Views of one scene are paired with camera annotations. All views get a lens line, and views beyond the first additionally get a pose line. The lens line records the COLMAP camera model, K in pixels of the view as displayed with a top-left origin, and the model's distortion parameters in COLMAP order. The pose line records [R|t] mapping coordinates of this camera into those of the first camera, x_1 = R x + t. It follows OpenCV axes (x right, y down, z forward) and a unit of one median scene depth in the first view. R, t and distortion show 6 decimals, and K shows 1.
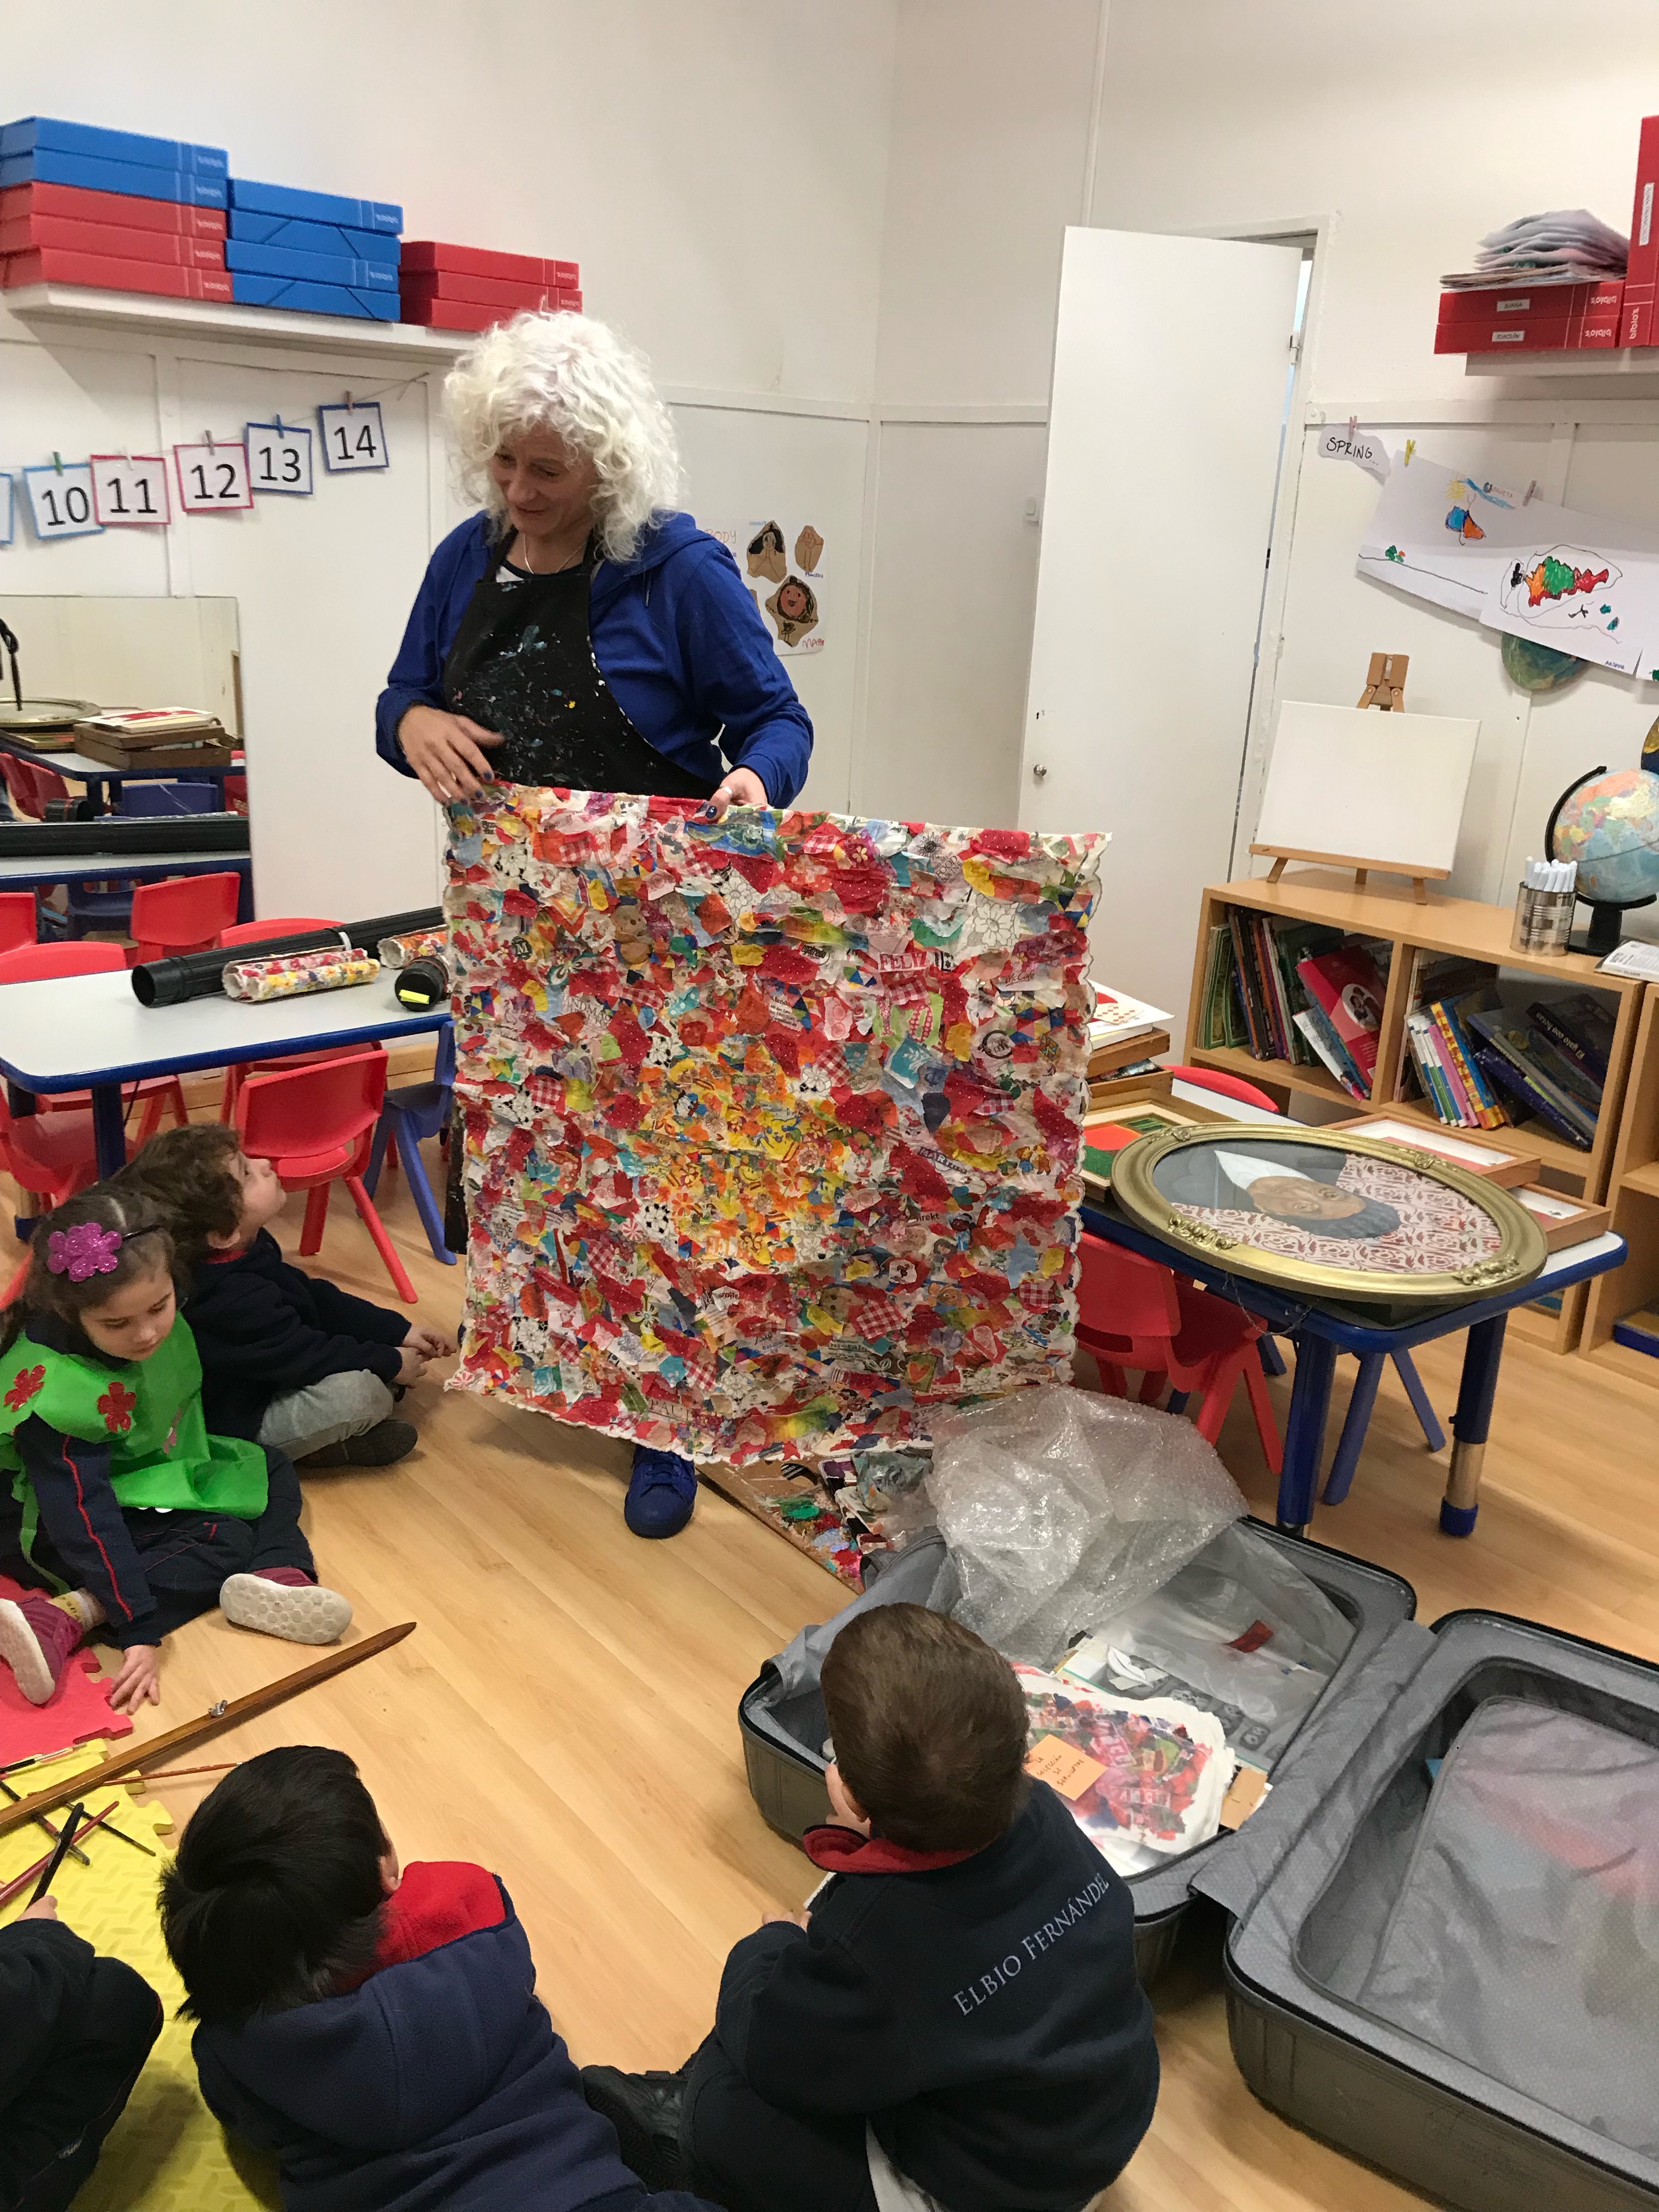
lens RADIAL K [[1817.2, 0, 845.2], [0, 1817.2, 1085.4], [0, 0, 1]] dist [0.003909, 0.004466]
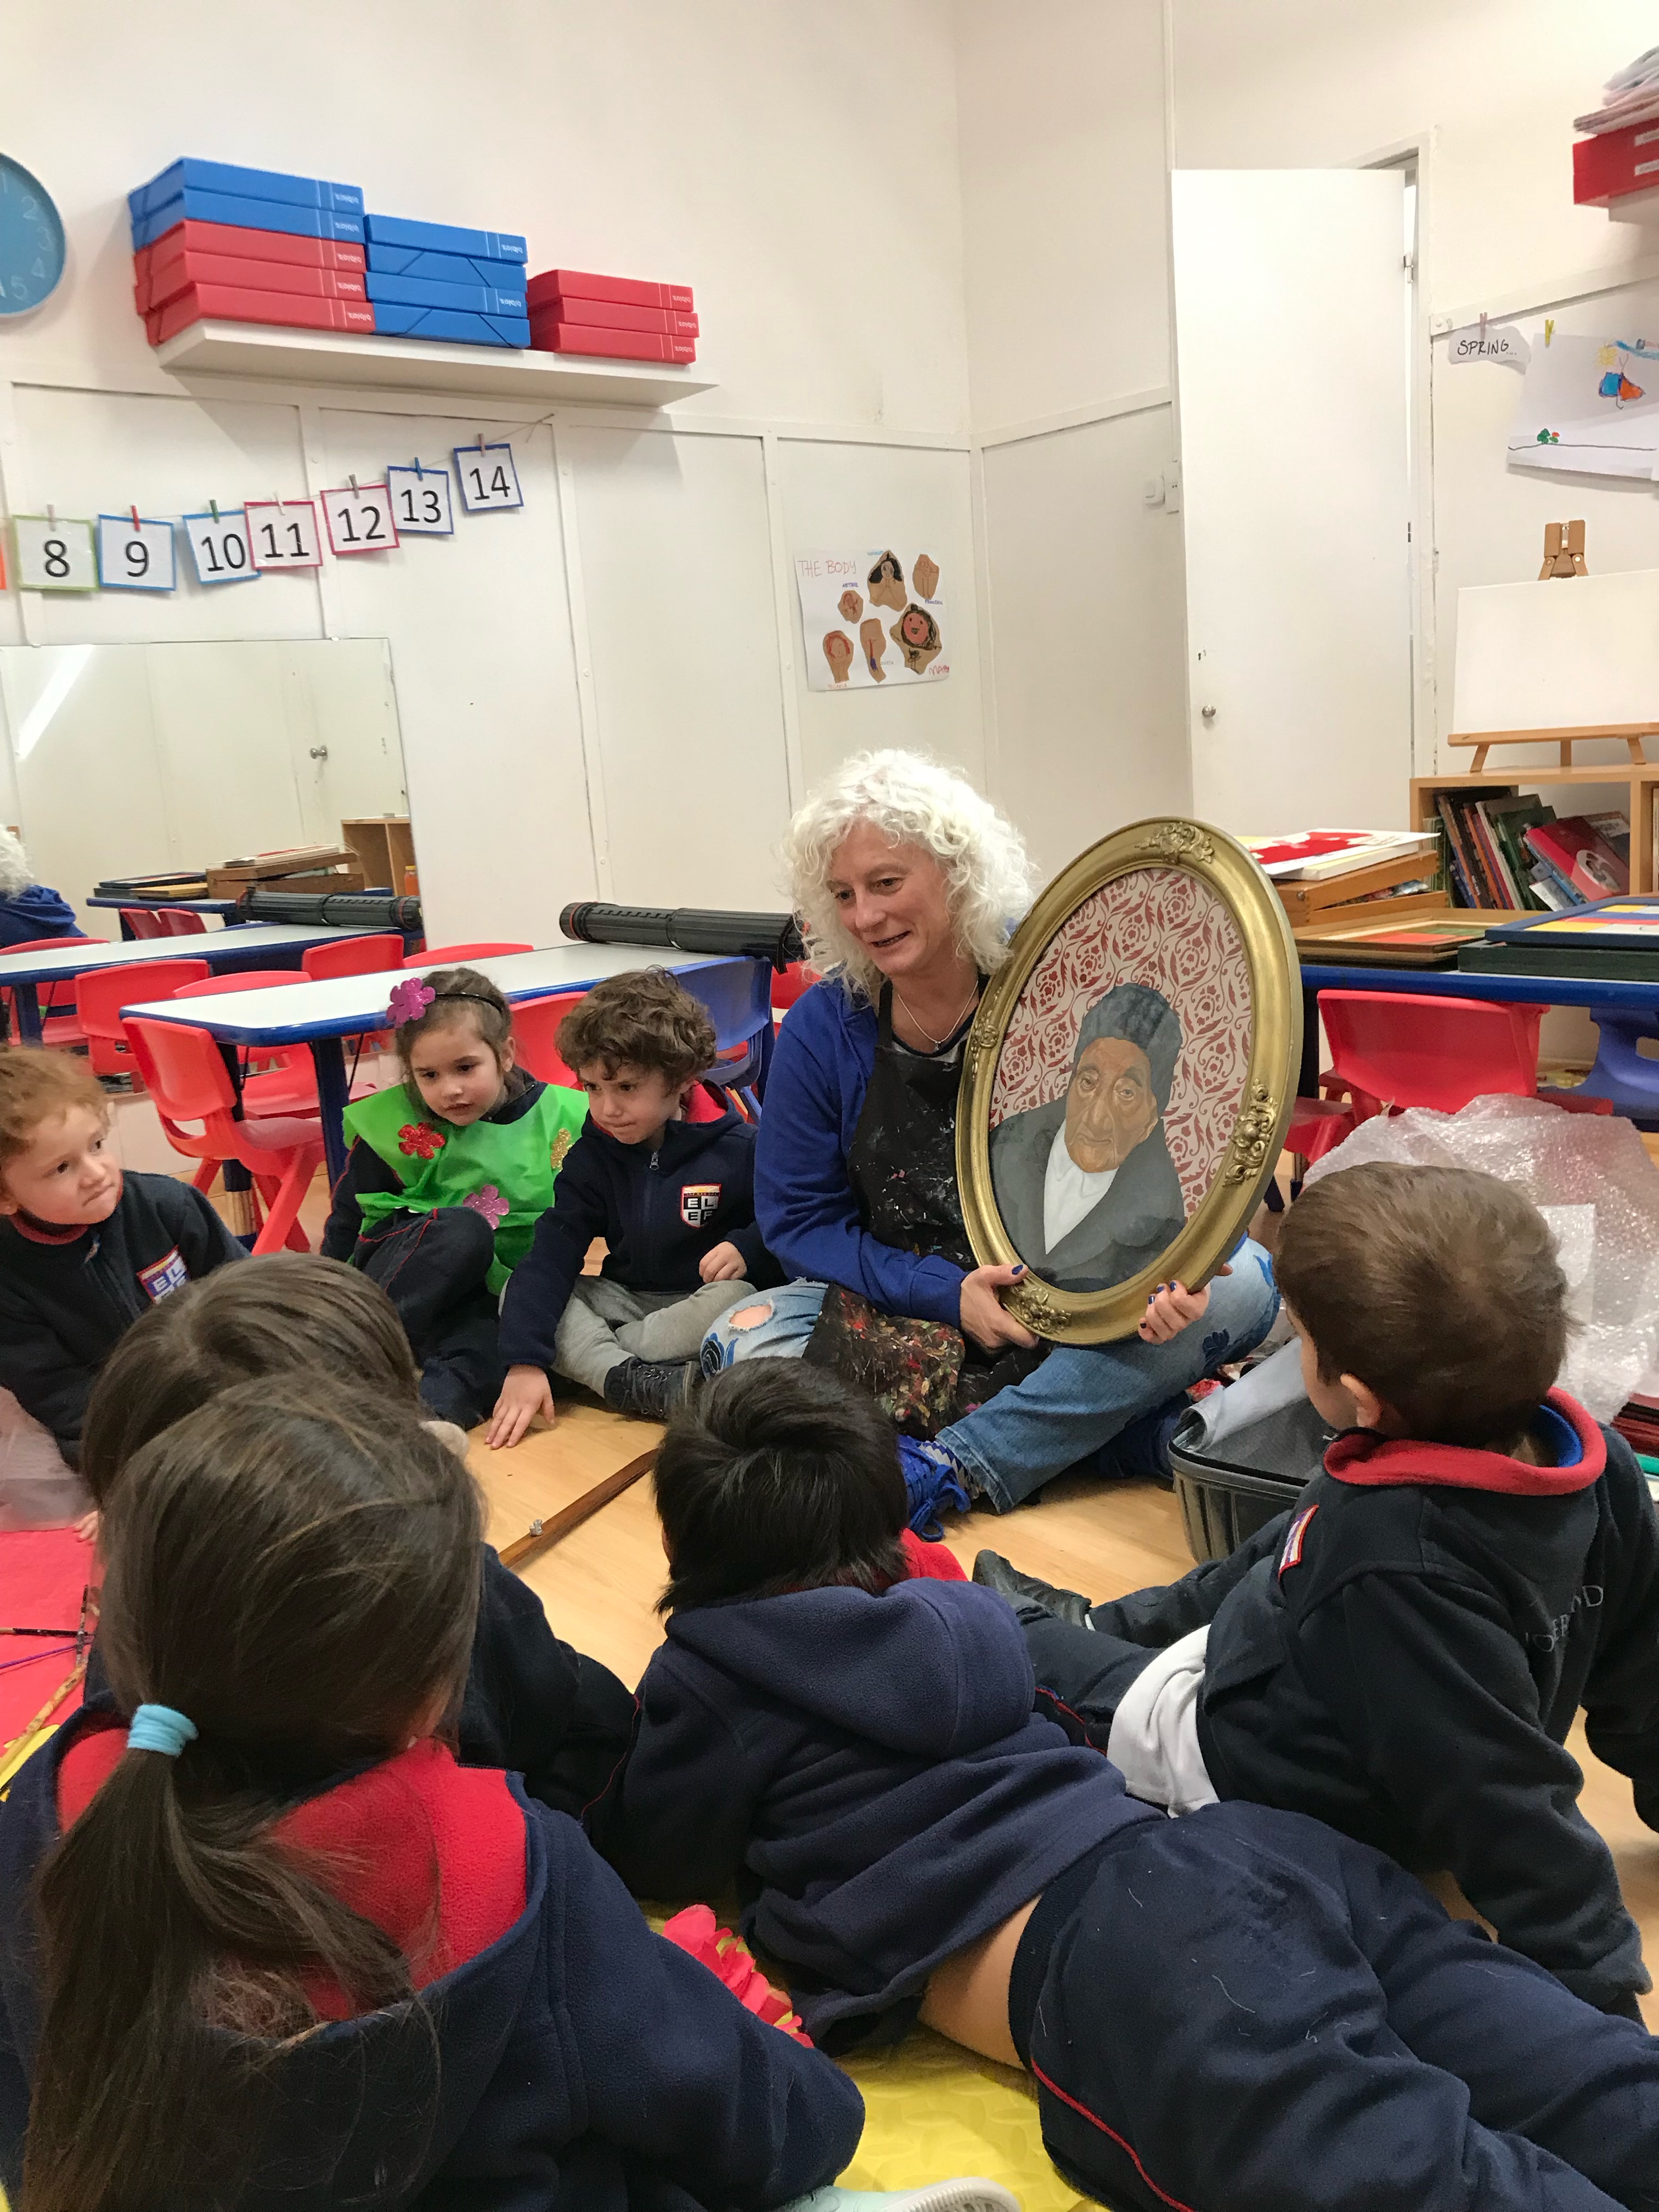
lens RADIAL K [[1817.2, 0, 843.6], [0, 1817.2, 1089.1], [0, 0, 1]] dist [0.003909, 0.004466]
pose [[0.992717, -0.117084, -0.028366, -0.094480], [0.112452, 0.985053, -0.130477, 0.148439], [0.043219, 0.126337, 0.991045, 0.052917]]
